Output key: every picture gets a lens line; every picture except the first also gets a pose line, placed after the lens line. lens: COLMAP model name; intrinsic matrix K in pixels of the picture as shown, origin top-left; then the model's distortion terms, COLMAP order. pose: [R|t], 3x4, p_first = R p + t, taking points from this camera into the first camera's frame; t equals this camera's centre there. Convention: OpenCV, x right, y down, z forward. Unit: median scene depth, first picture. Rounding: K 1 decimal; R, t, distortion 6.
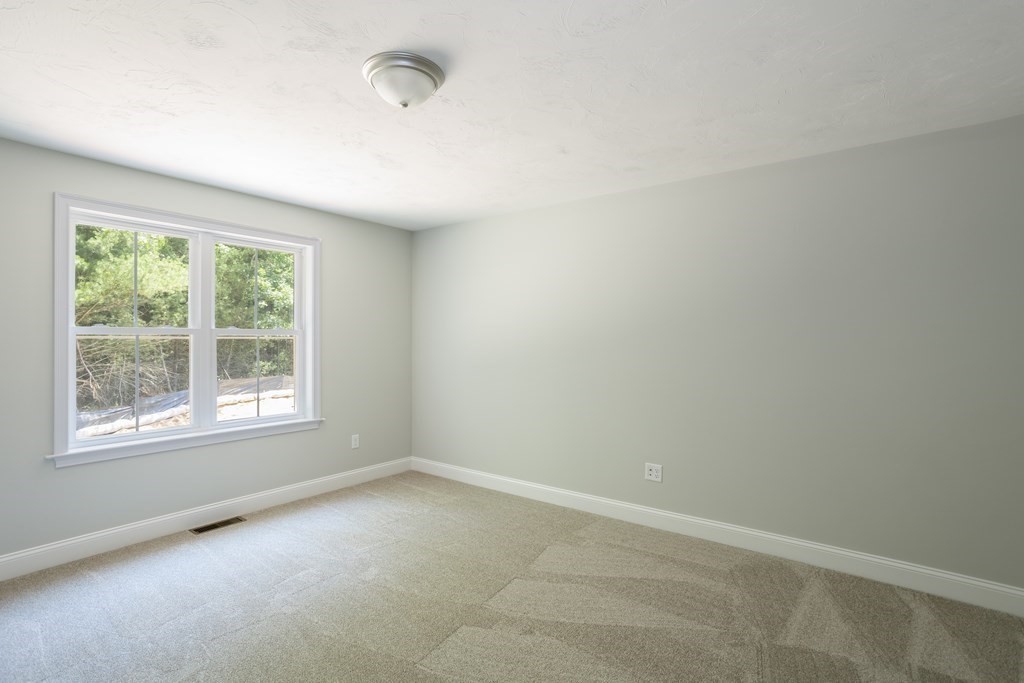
lens RADIAL K [[493.1, 0, 512.0], [0, 493.1, 341.5], [0, 0, 1]] dist [-0.001027, -0.000230]
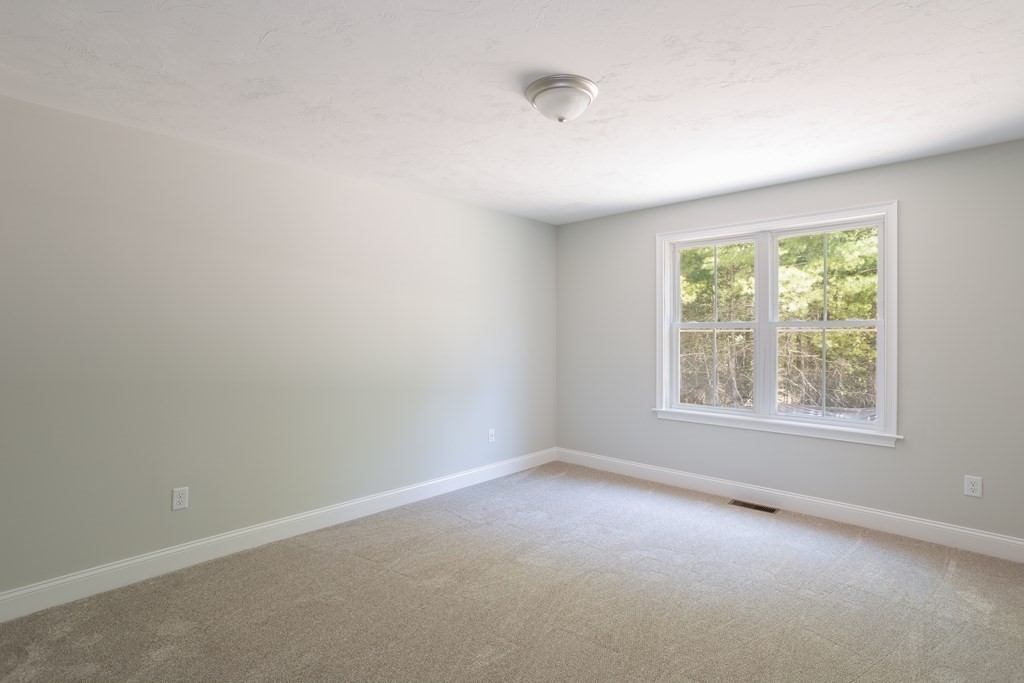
lens RADIAL K [[509.3, 0, 512.0], [0, 509.3, 341.5], [0, 0, 1]] dist [0.000202, 0.000053]
pose [[-0.097586, 0.019111, -0.995044, 0.539482], [-0.001377, 0.999812, 0.019338, -0.004628], [0.995226, 0.003257, -0.097541, 0.581477]]
